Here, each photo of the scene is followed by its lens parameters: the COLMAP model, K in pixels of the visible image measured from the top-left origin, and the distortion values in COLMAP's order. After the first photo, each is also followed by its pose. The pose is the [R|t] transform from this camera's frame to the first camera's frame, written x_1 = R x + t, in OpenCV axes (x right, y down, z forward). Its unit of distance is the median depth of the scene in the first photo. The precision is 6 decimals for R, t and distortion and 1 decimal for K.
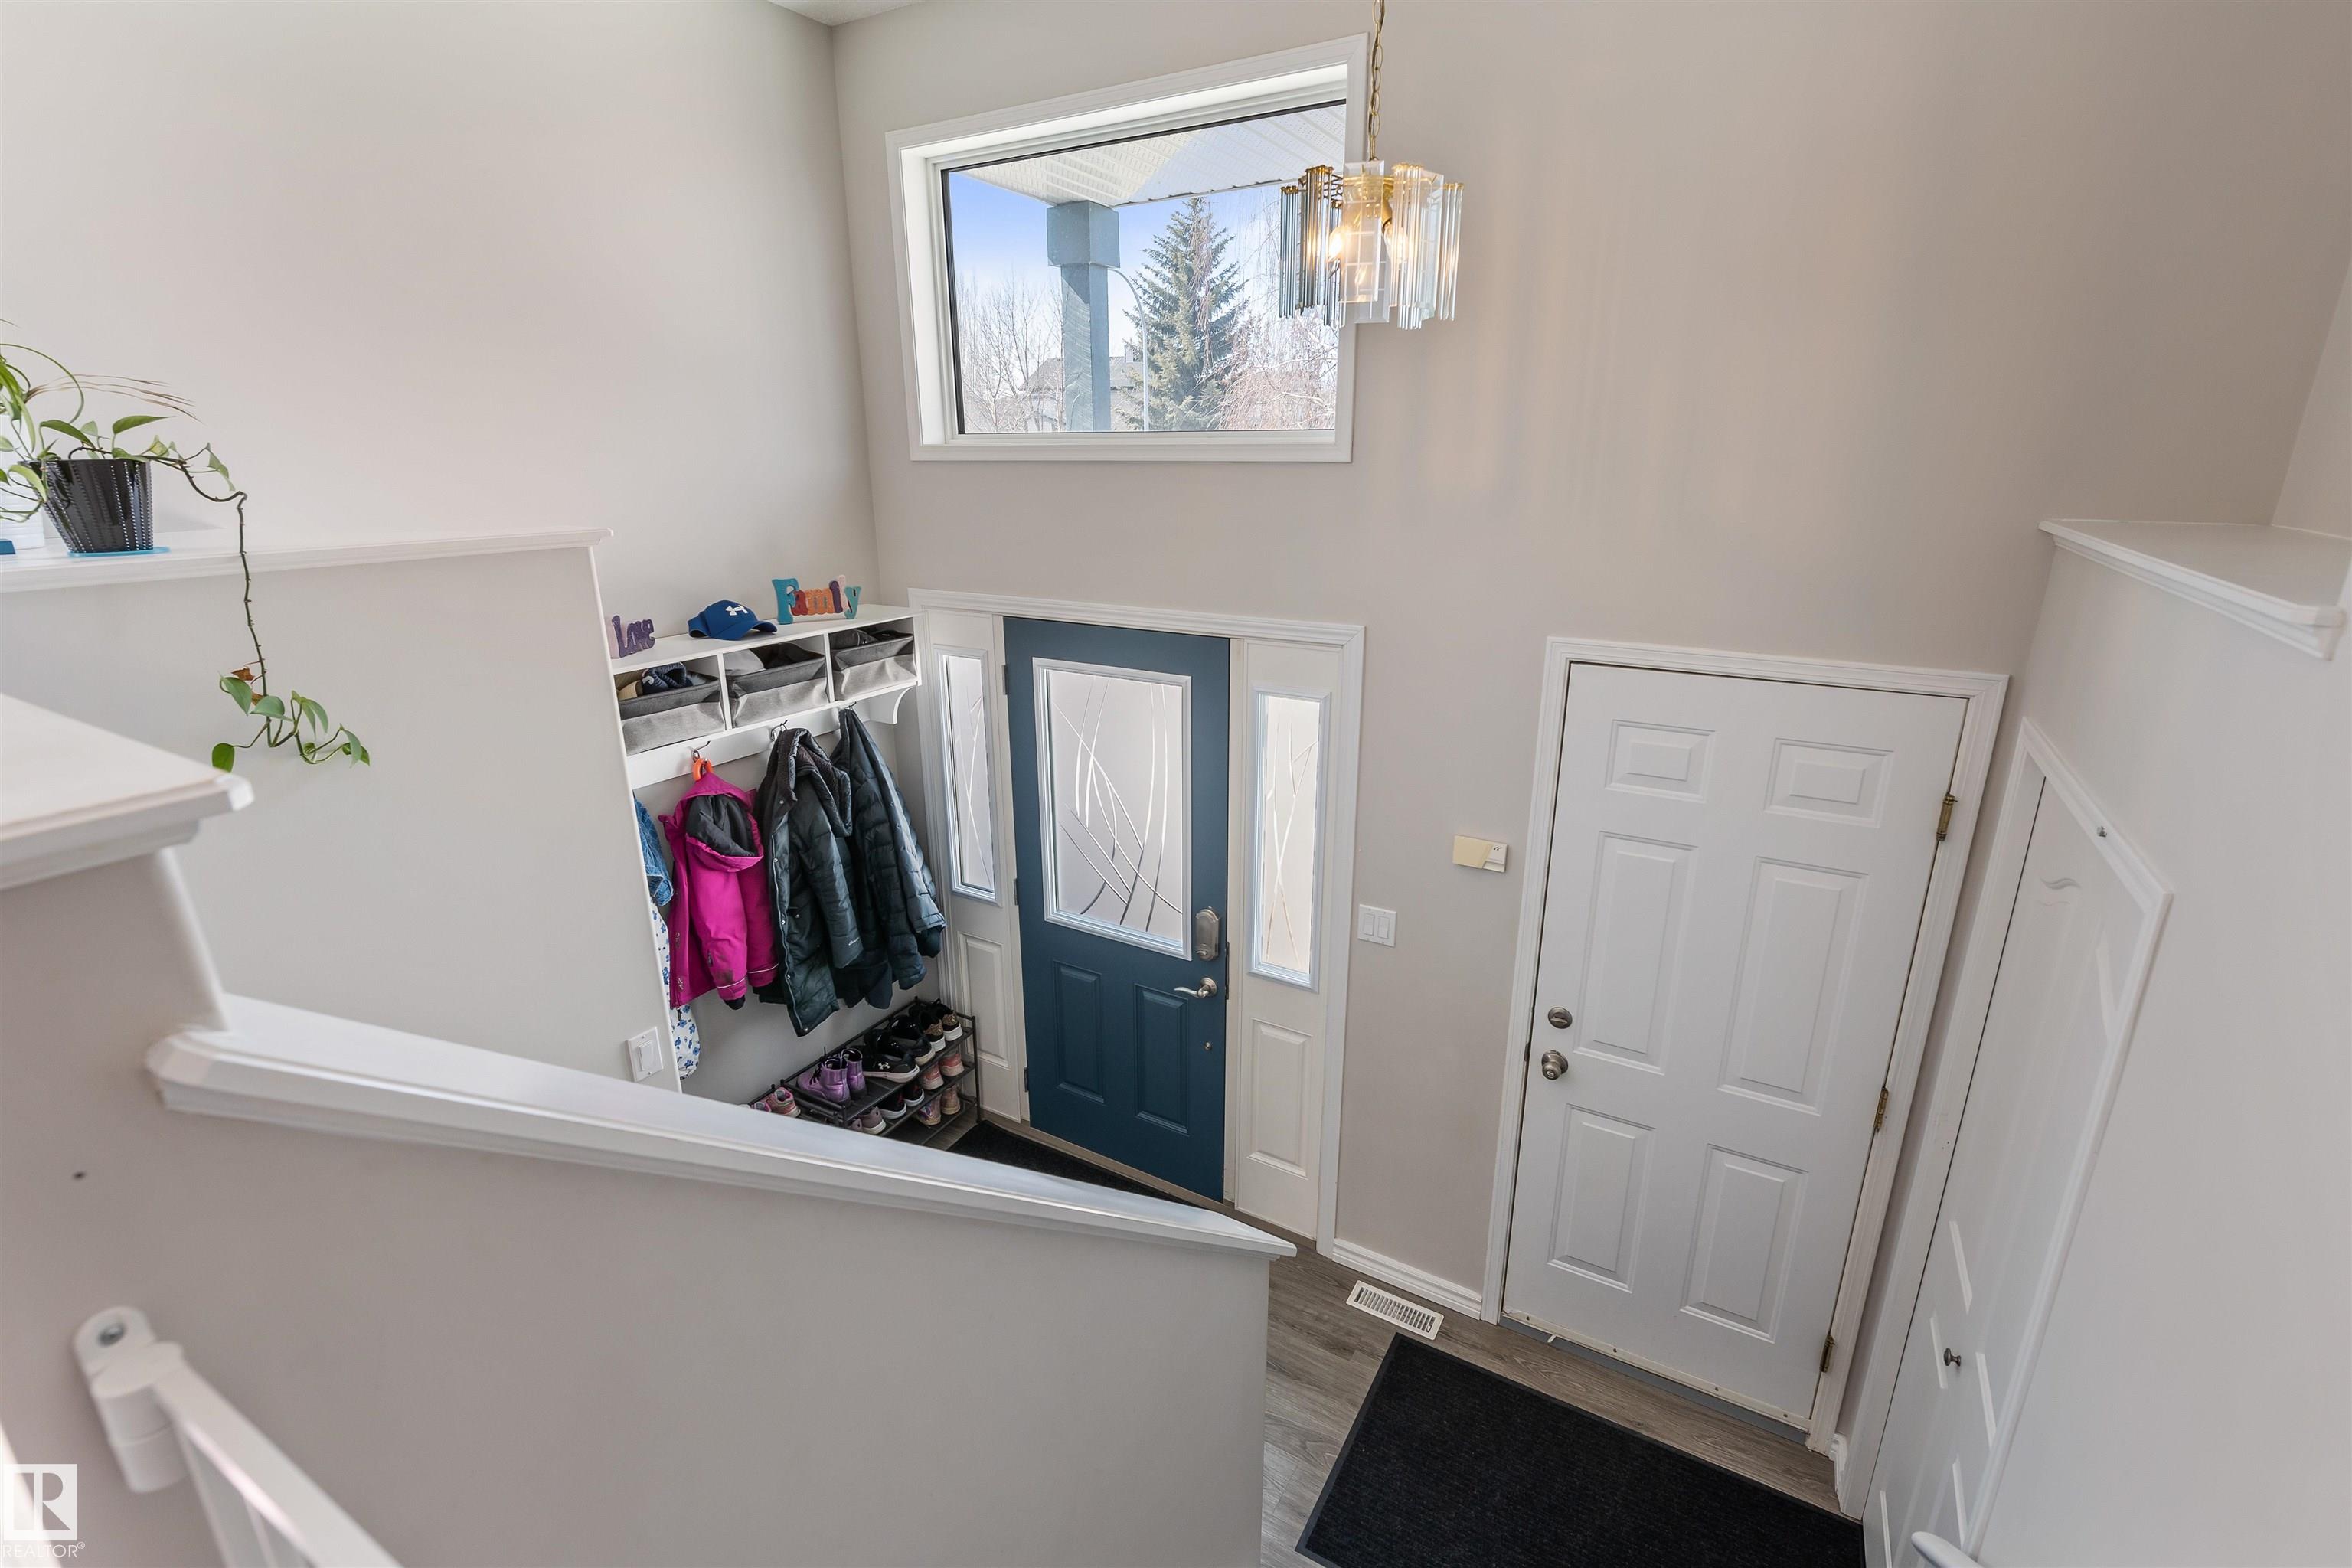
lens RADIAL K [[1026.9, 0, 1176.0], [0, 1026.9, 784.0], [0, 0, 1]] dist [0.001019, 0.000025]
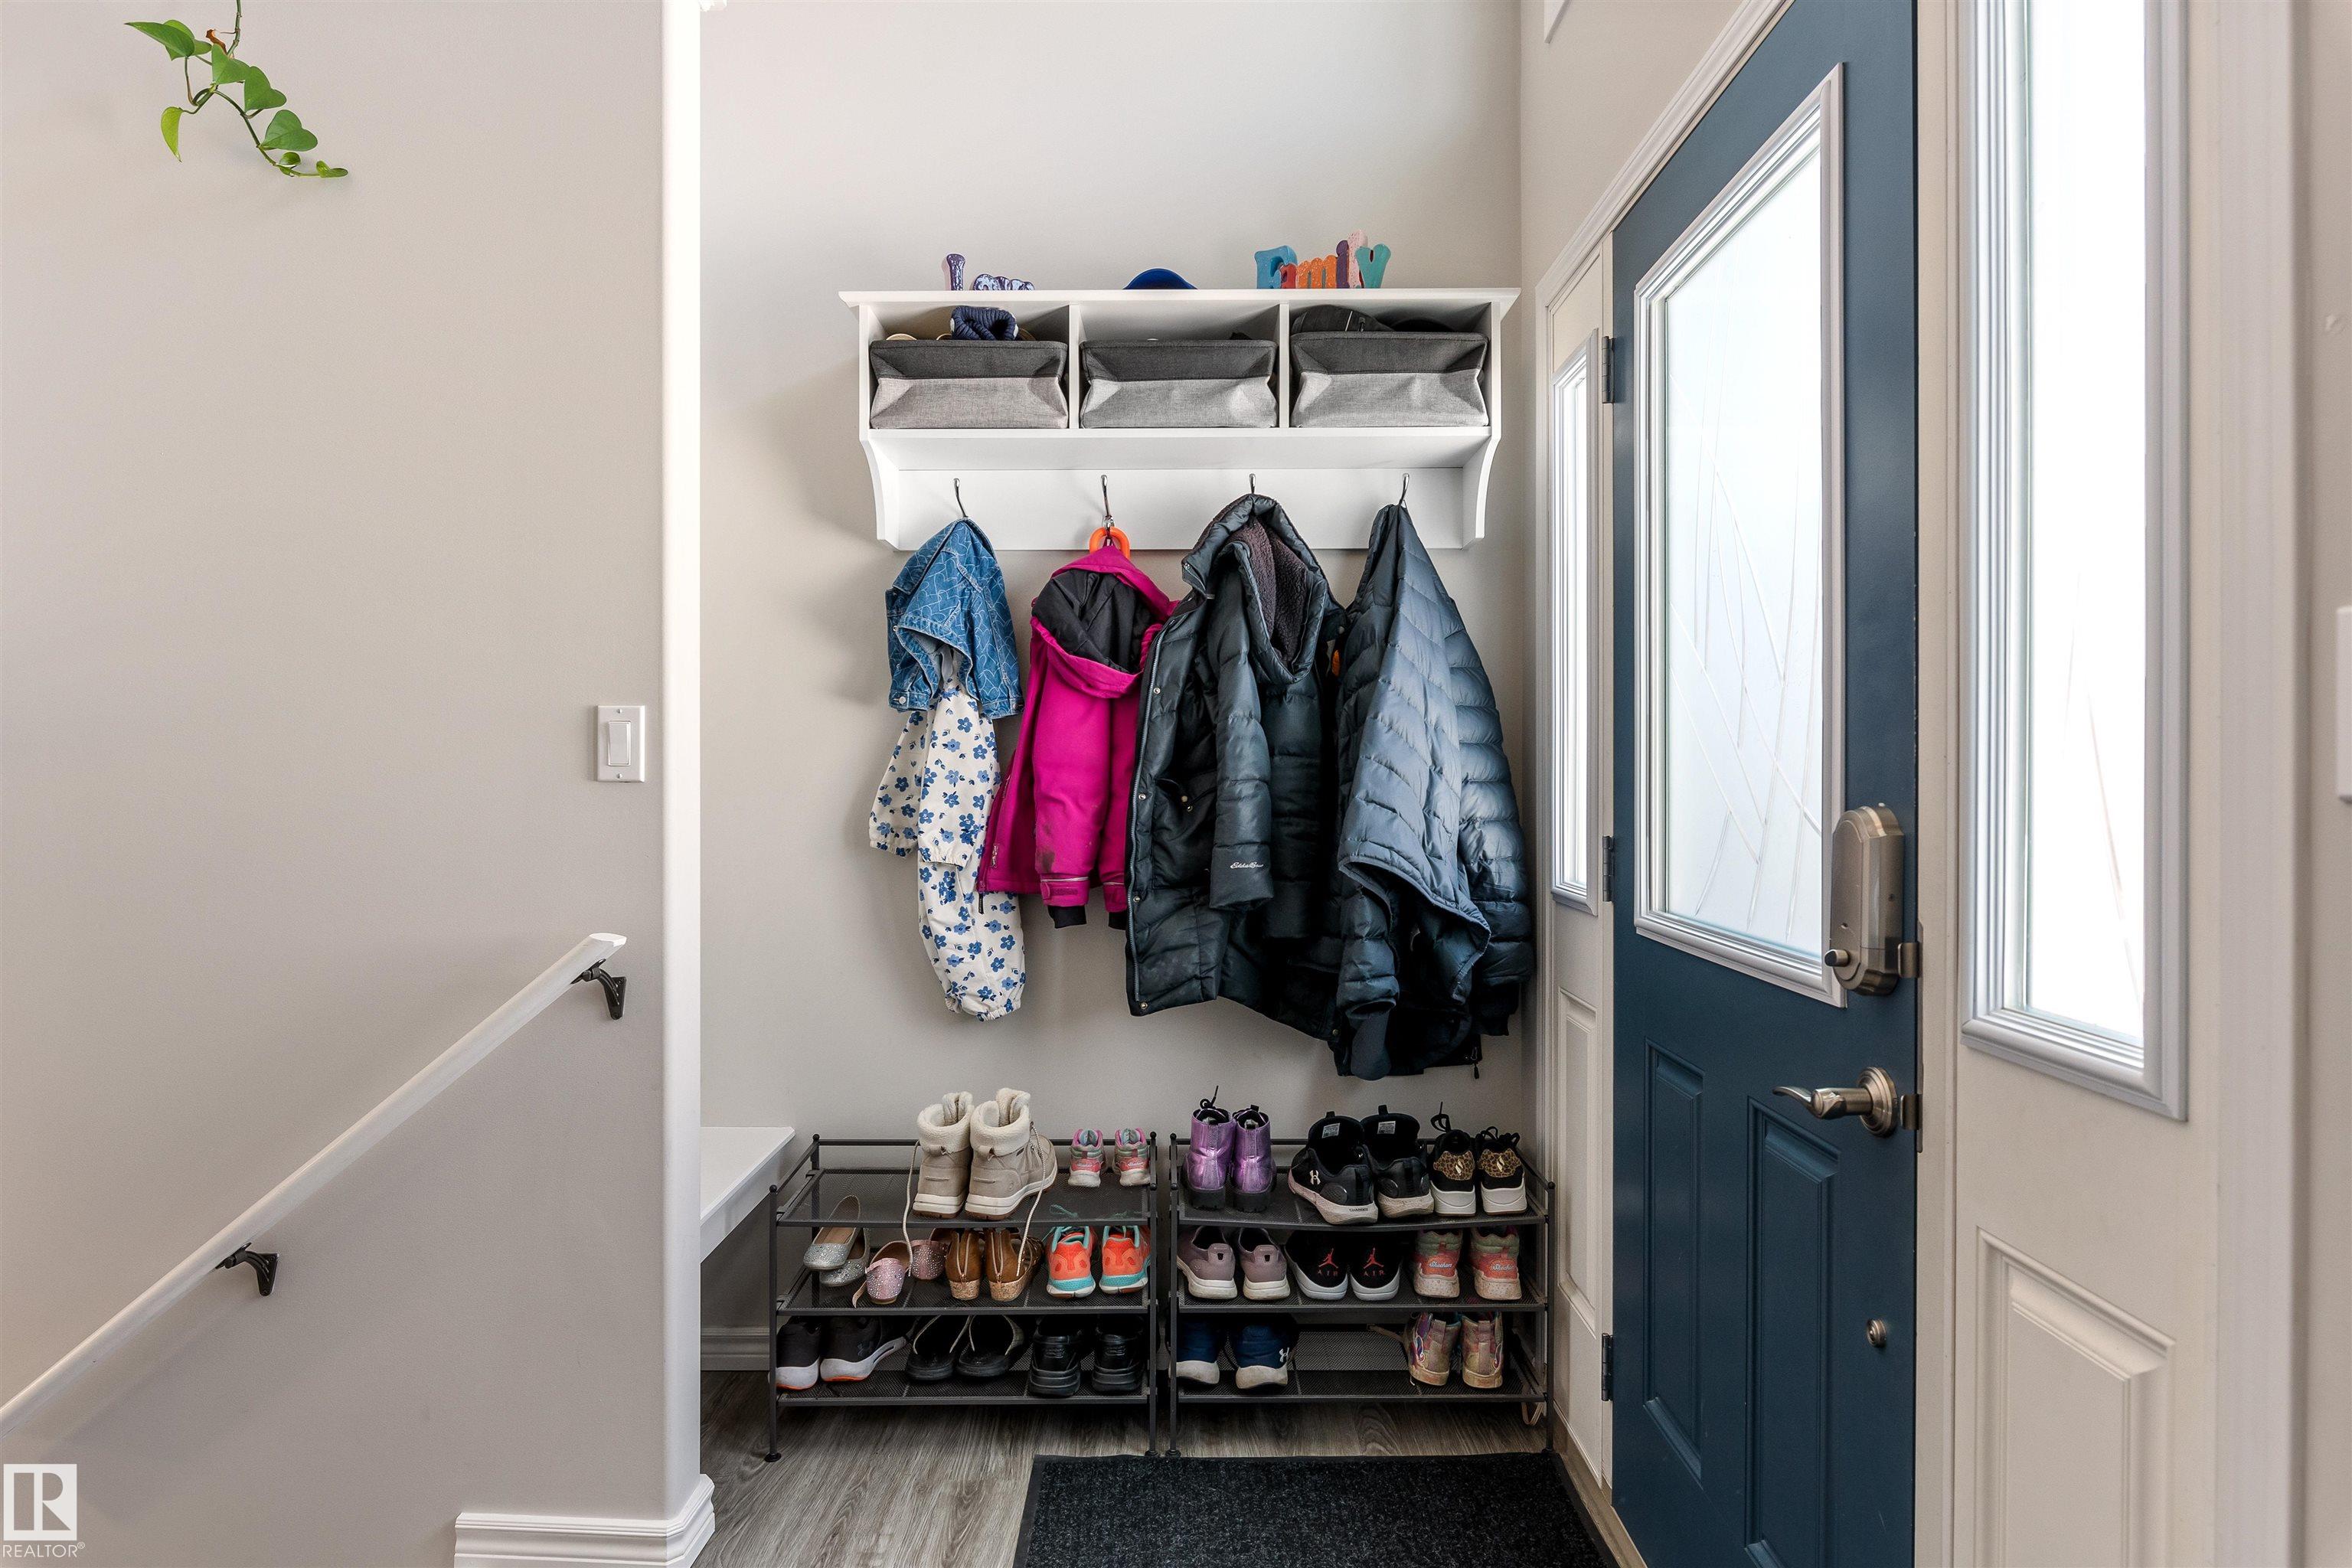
lens RADIAL K [[1316.6, 0, 1176.0], [0, 1316.6, 784.0], [0, 0, 1]] dist [0.001430, 0.000066]
pose [[0.501644, 0.010239, -0.865013, 0.264253], [-0.265638, 0.953444, -0.142764, 0.223863], [0.823280, 0.301397, 0.481010, 0.641813]]
